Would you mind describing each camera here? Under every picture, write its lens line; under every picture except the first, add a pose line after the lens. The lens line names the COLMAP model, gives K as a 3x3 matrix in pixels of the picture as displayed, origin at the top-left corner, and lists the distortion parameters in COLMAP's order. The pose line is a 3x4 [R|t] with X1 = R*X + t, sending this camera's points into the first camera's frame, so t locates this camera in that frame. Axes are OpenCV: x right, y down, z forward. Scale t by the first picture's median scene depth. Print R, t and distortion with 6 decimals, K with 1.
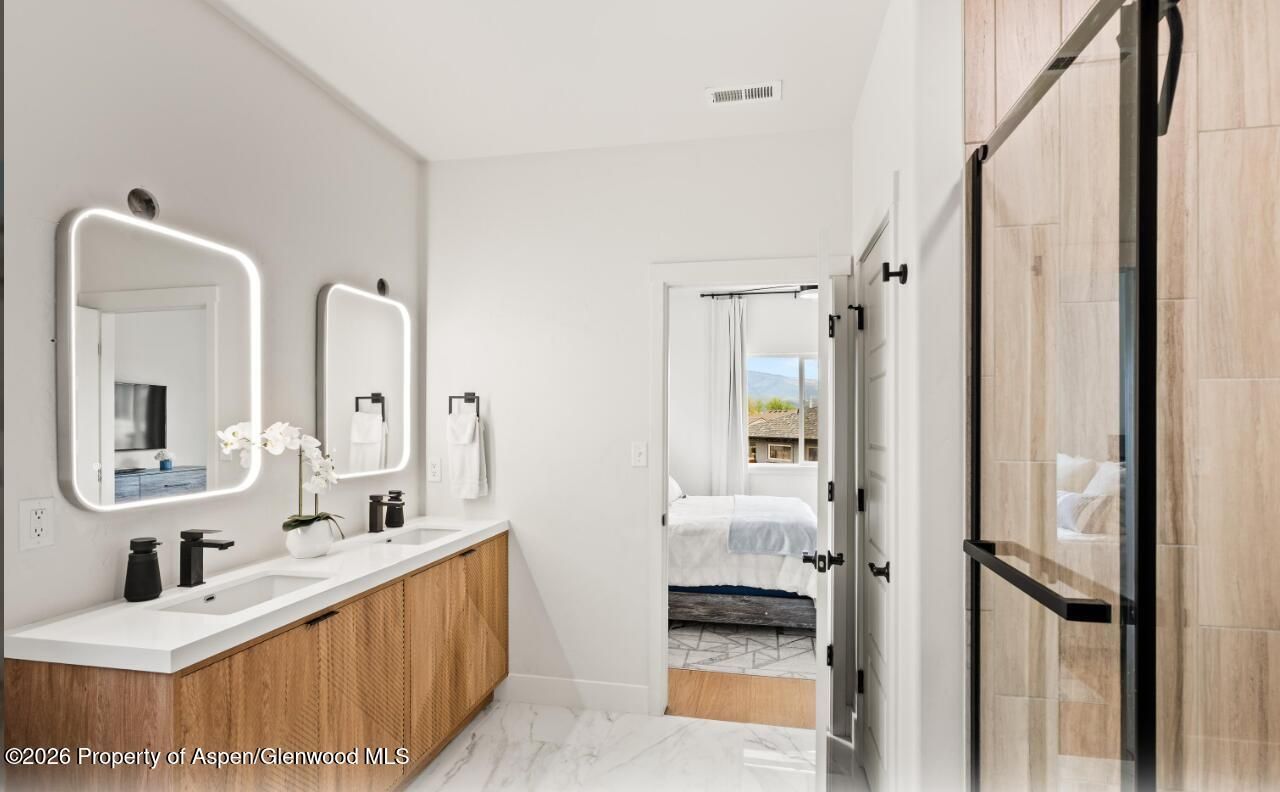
lens RADIAL K [[659.4, 0, 643.6], [0, 659.4, 426.9], [0, 0, 1]] dist [-0.000490, 0.000393]
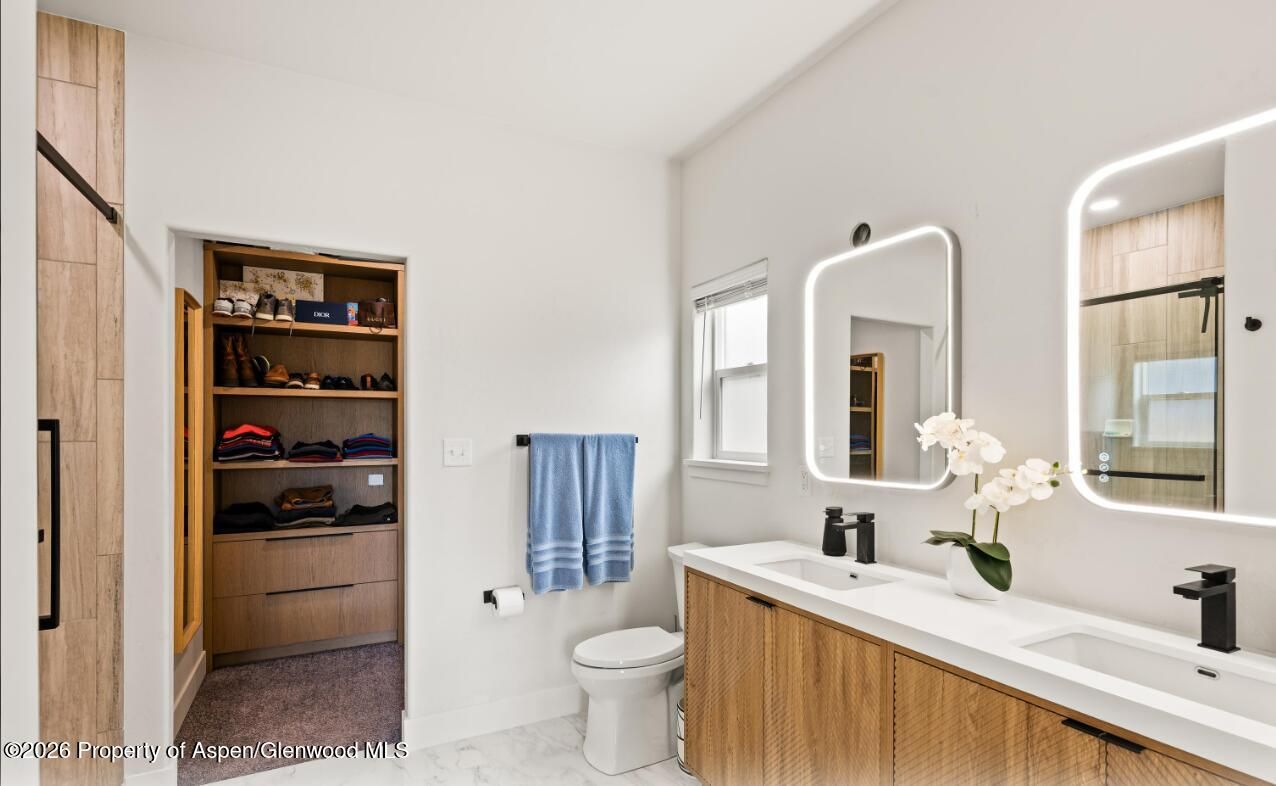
lens RADIAL K [[657.3, 0, 641.6], [0, 657.3, 423.8], [0, 0, 1]] dist [-0.000490, 0.000393]
pose [[-0.803606, -0.002266, -0.595158, 0.272915], [-0.003405, 0.999994, 0.000790, 0.006900], [0.595153, 0.002661, -0.803608, 1.647865]]
